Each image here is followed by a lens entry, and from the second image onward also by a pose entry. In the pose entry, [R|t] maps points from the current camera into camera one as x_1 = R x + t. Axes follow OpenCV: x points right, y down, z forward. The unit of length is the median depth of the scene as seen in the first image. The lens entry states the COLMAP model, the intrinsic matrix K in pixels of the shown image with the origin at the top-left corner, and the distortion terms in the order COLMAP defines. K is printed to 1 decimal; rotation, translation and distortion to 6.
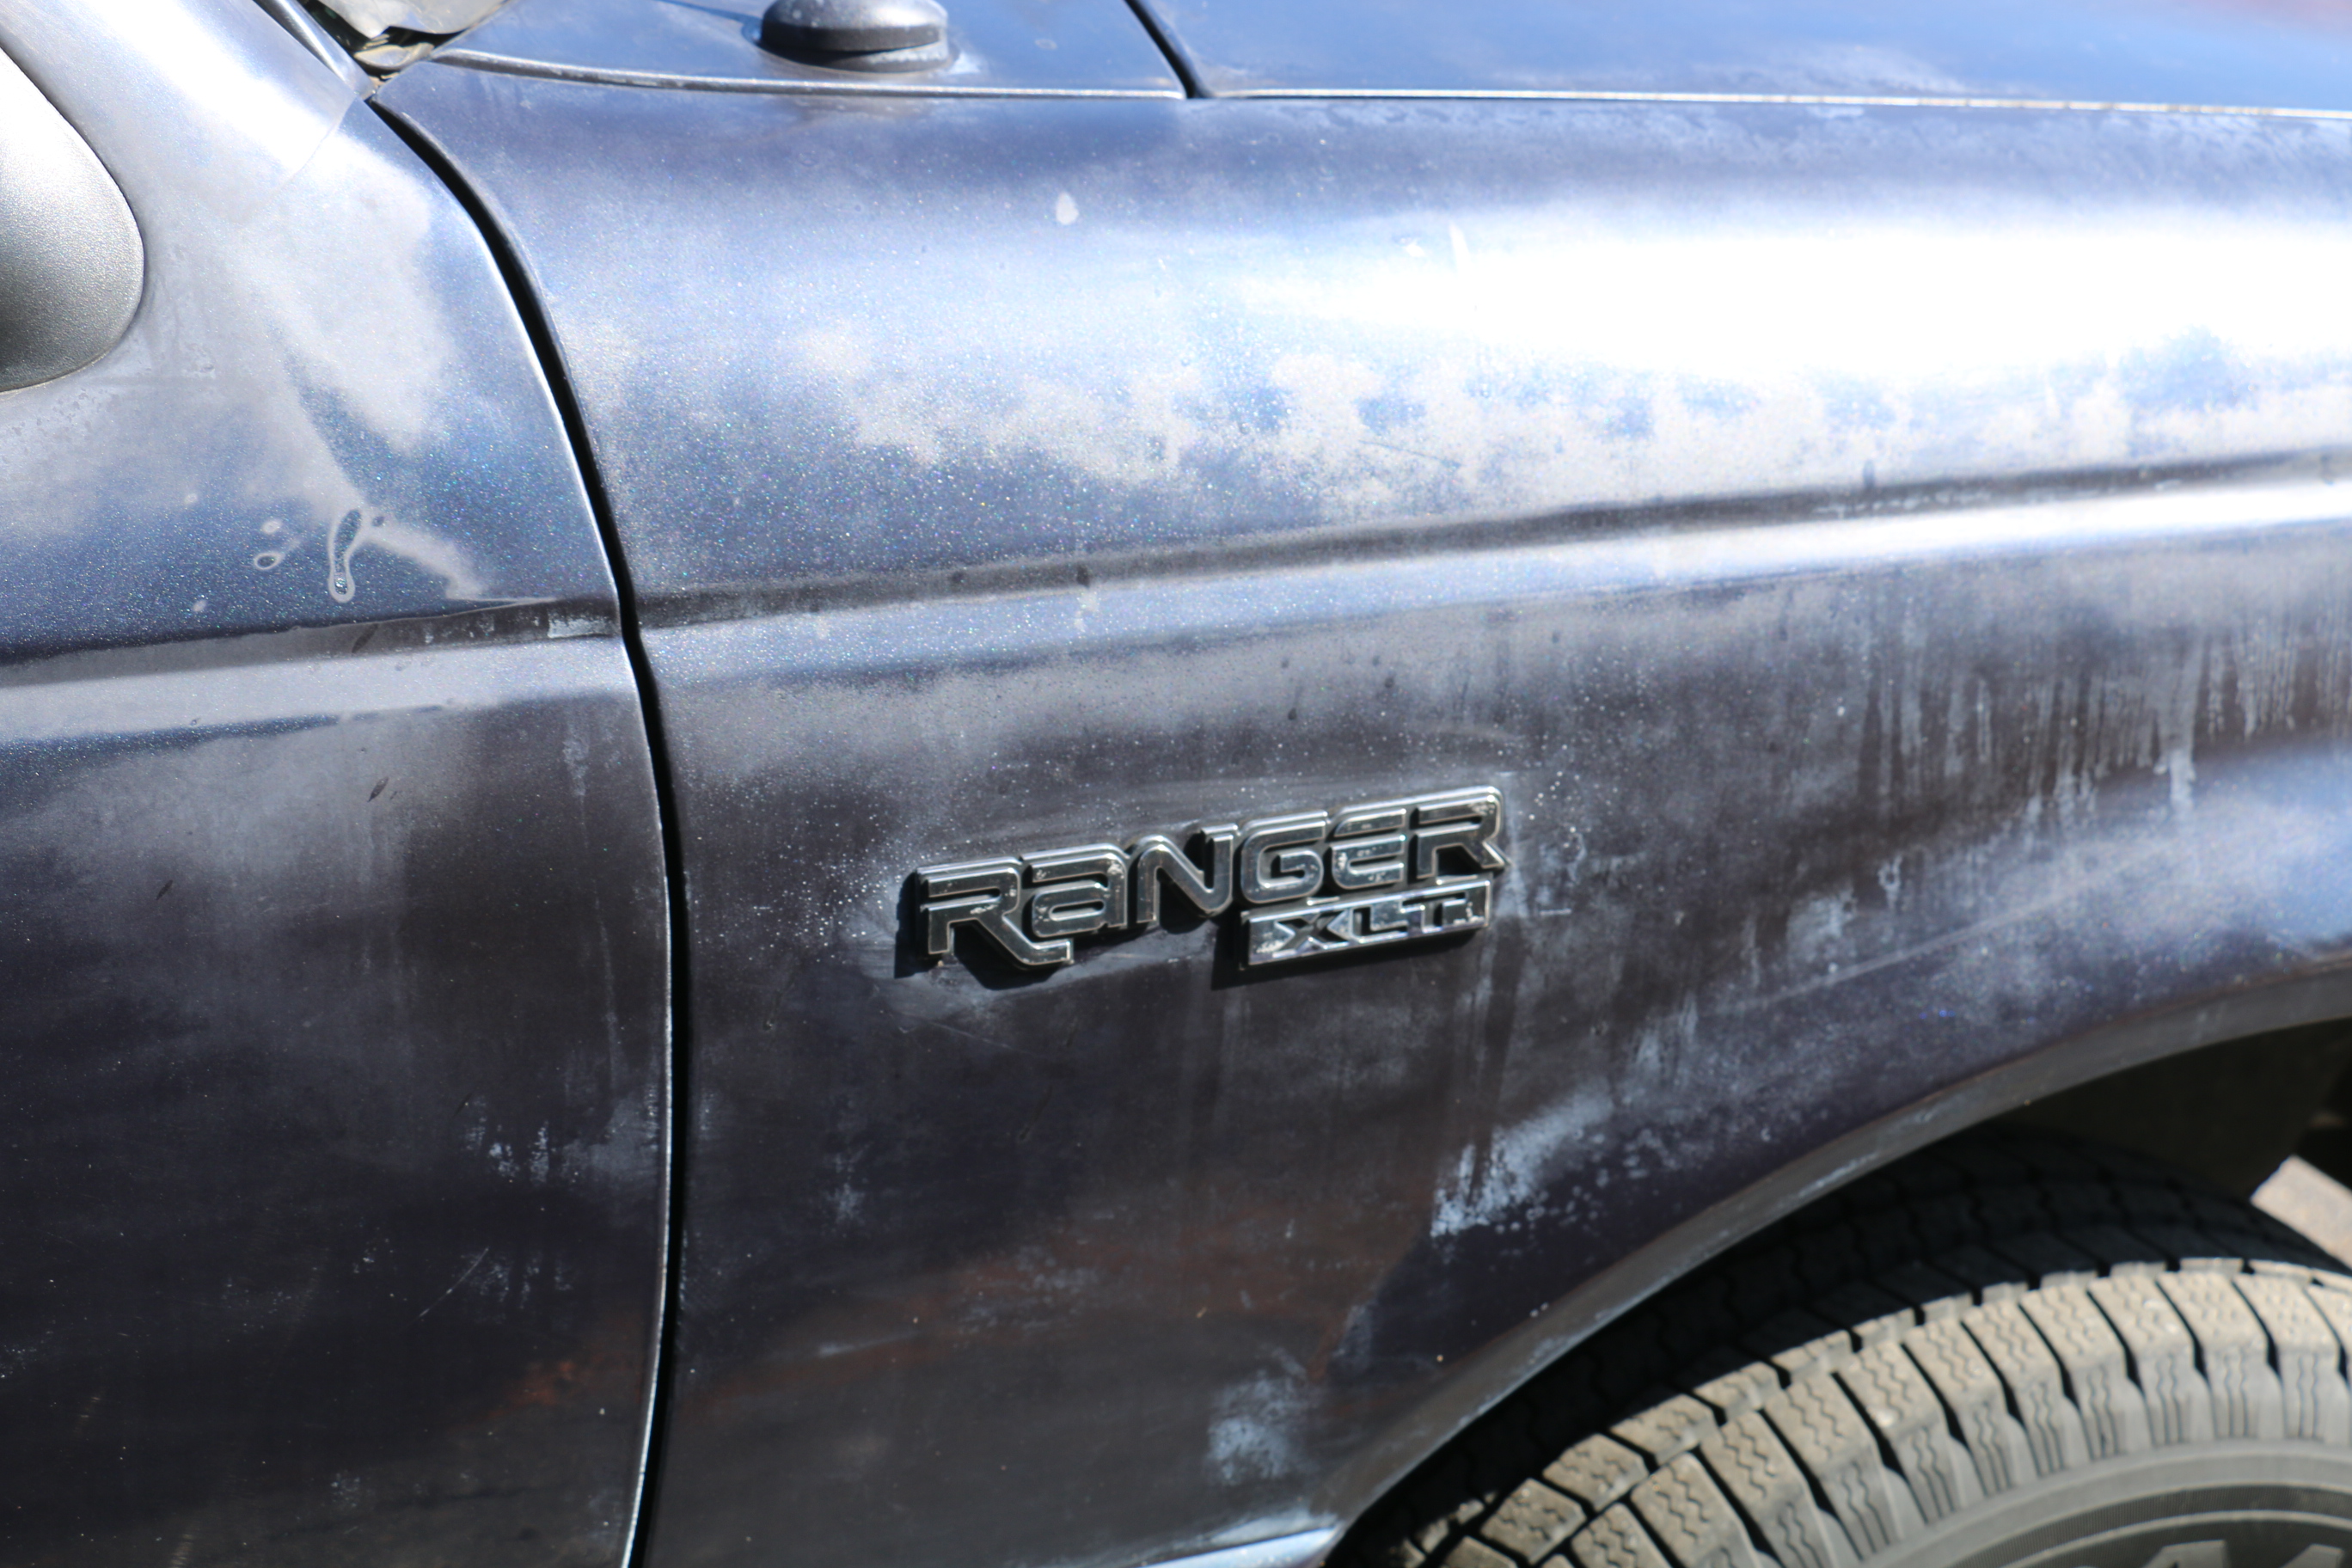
lens RADIAL K [[4015.3, 0, 1176.0], [0, 4015.3, 784.0], [0, 0, 1]] dist [0.055502, 0.759255]
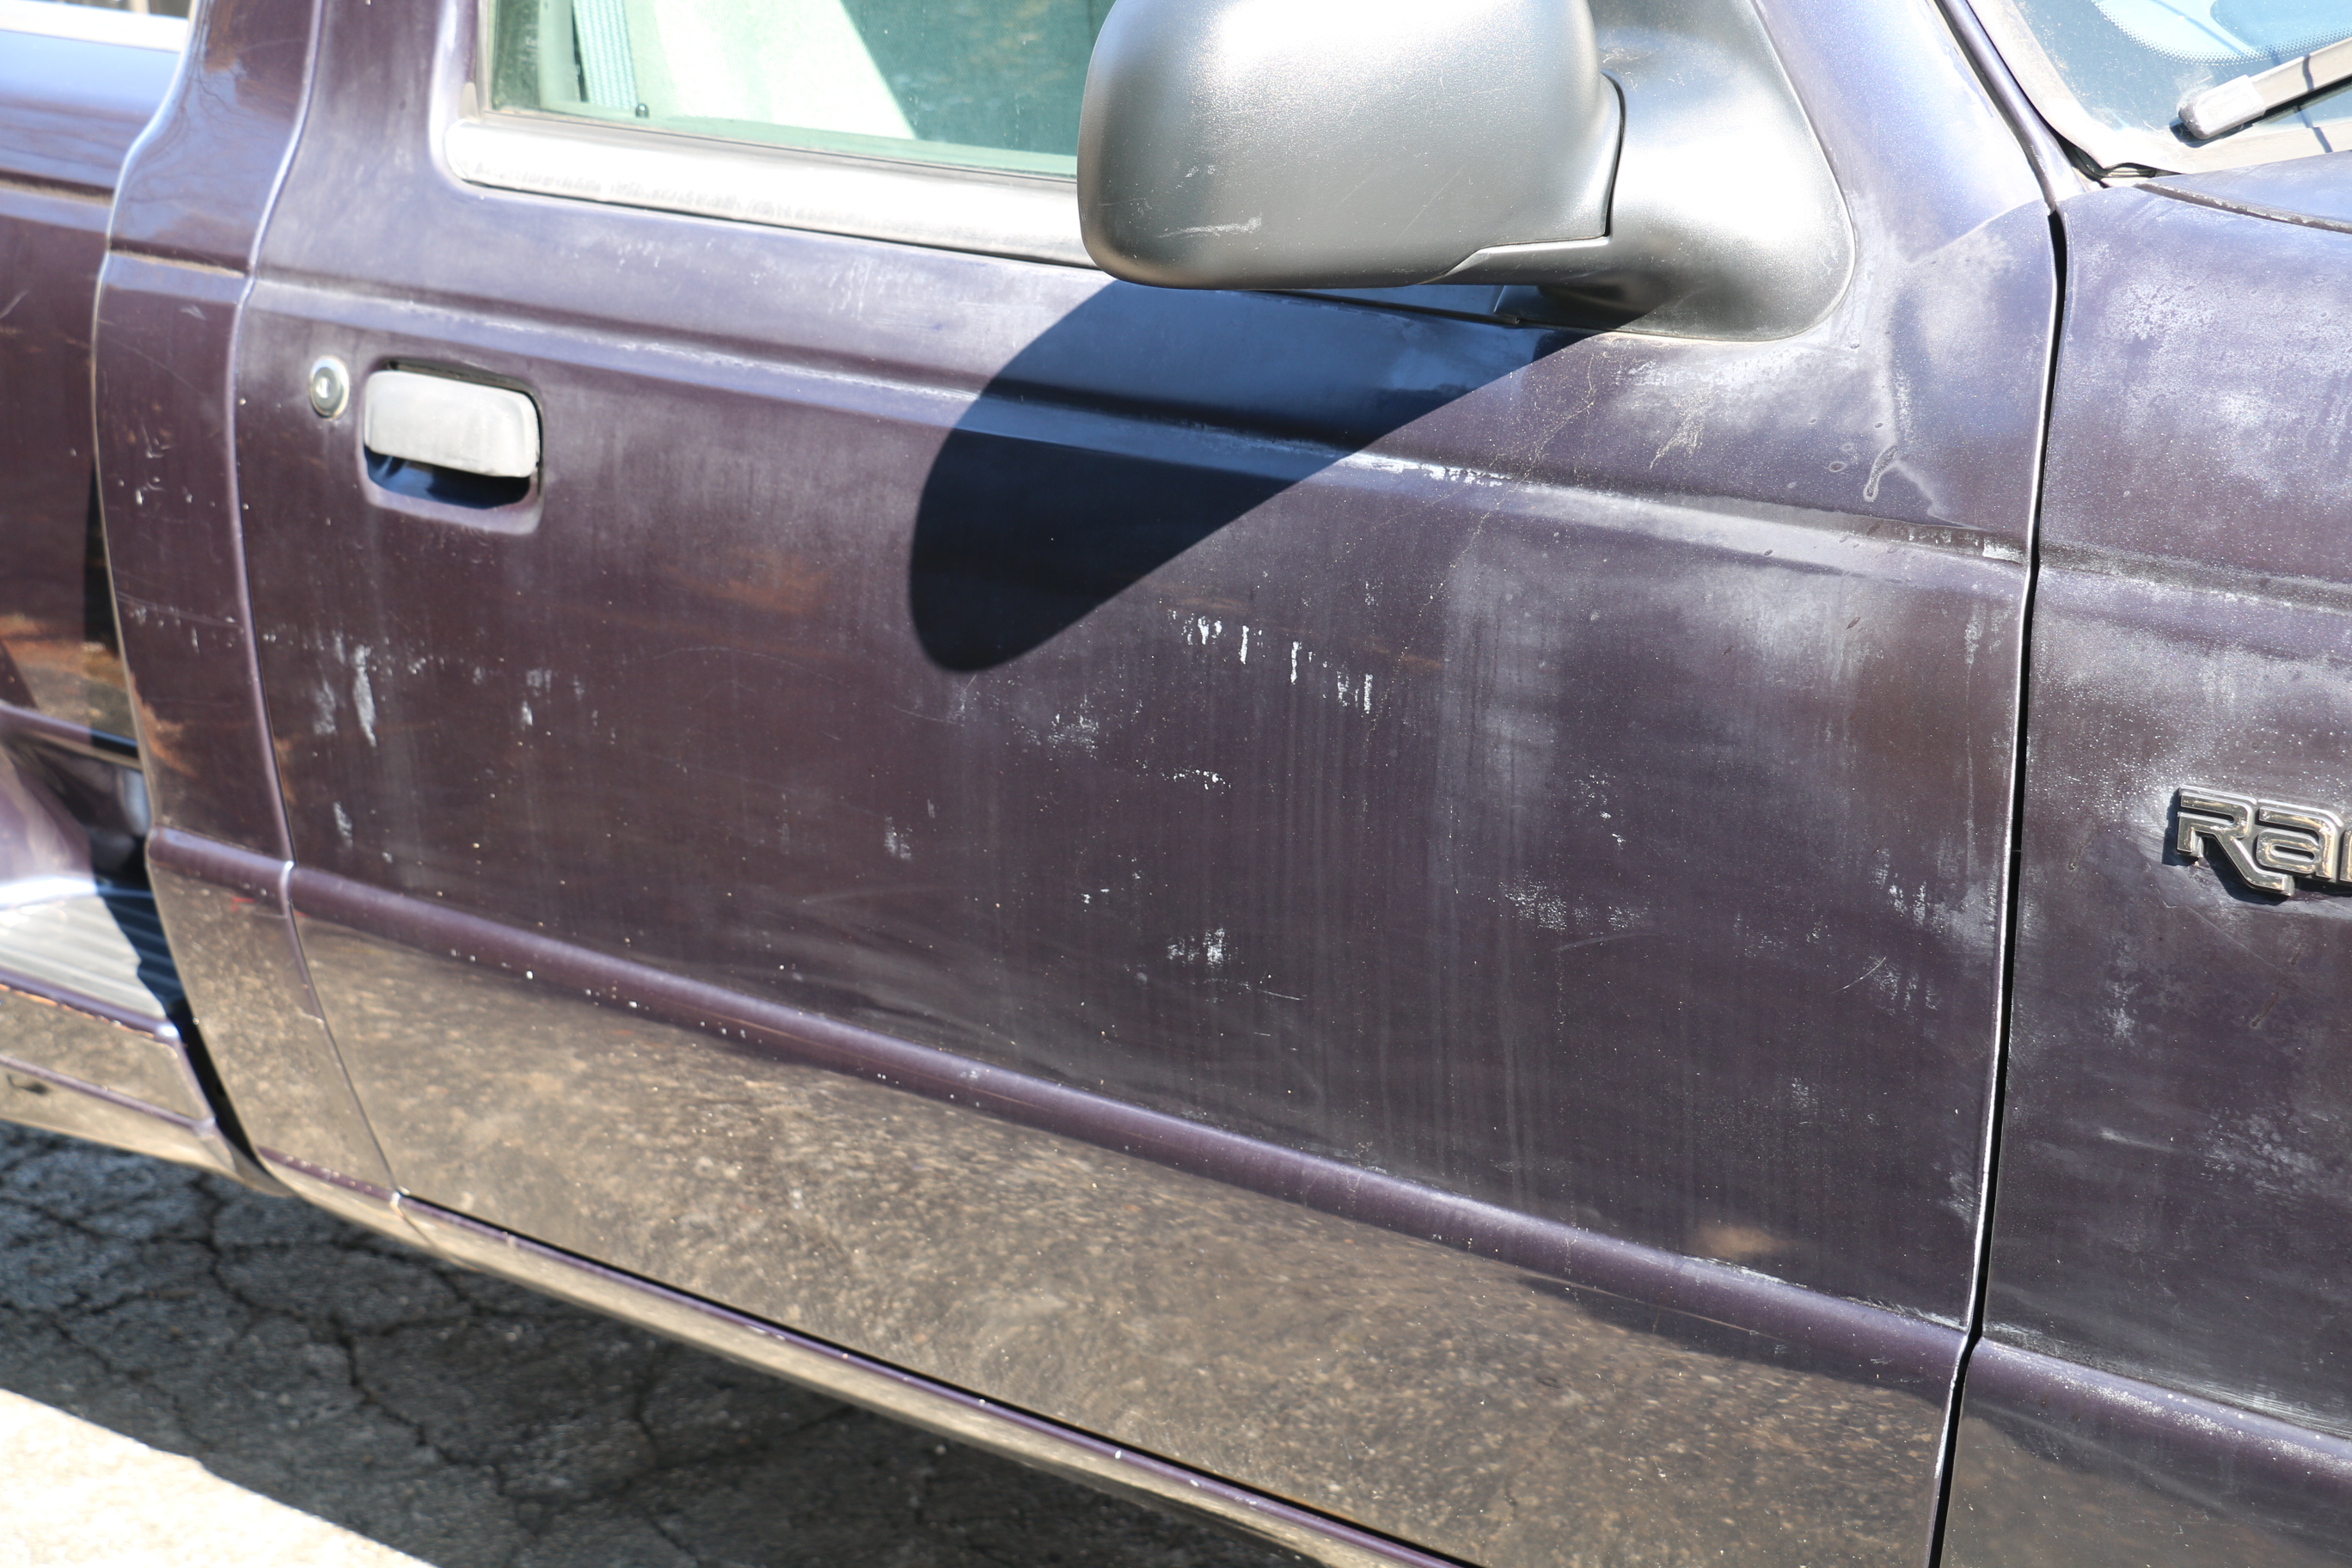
lens RADIAL K [[4015.3, 0, 1176.0], [0, 4015.3, 784.0], [0, 0, 1]] dist [0.055502, 0.759255]
pose [[0.411369, 0.203065, -0.888561, 1.024563], [-0.298790, 0.951042, 0.079016, 0.014790], [0.861104, 0.232988, 0.451903, 0.086069]]
